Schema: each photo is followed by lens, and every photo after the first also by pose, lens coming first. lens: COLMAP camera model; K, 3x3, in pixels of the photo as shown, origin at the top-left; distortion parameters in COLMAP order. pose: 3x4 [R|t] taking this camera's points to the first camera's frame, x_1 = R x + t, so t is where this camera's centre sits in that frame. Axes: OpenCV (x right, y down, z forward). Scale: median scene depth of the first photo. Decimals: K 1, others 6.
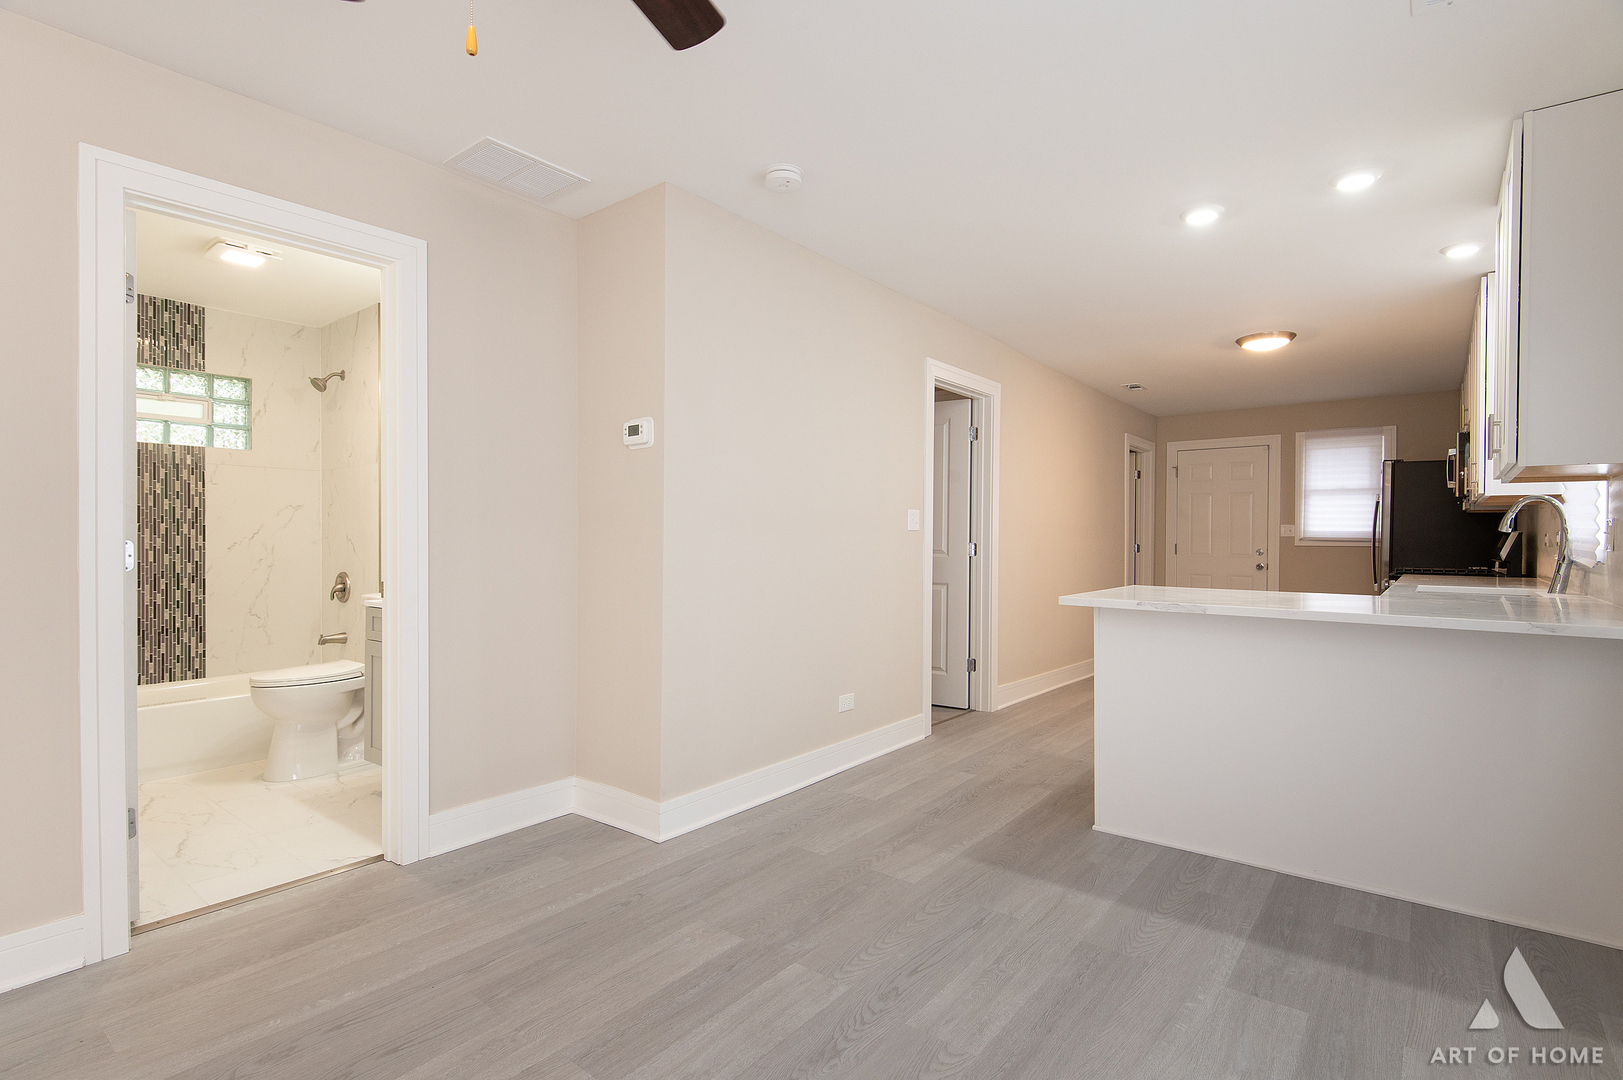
lens RADIAL K [[795.3, 0, 806.9], [0, 795.3, 540.5], [0, 0, 1]] dist [0.003508, -0.002059]
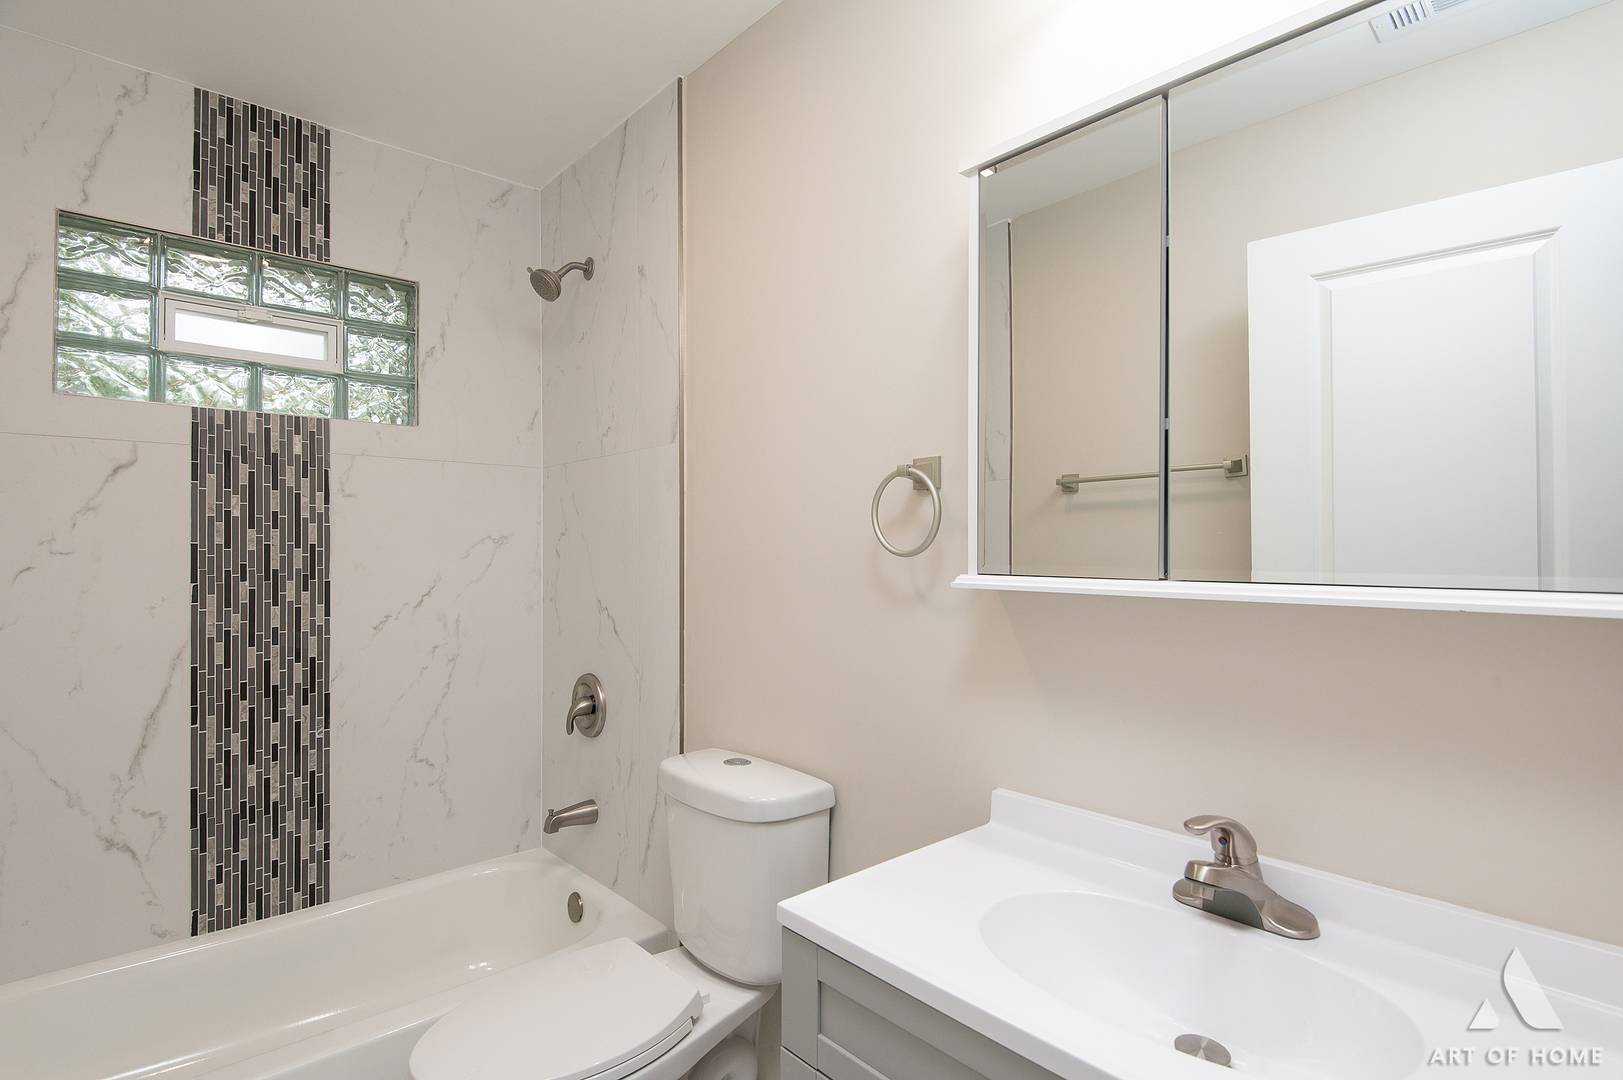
lens RADIAL K [[814.6, 0, 819.2], [0, 814.6, 540.1], [0, 0, 1]] dist [-0.002404, -0.001790]
pose [[0.987247, -0.008384, -0.158976, -0.391773], [0.006098, 0.999871, -0.014862, -0.035781], [0.159080, 0.013703, 0.987171, 0.570861]]
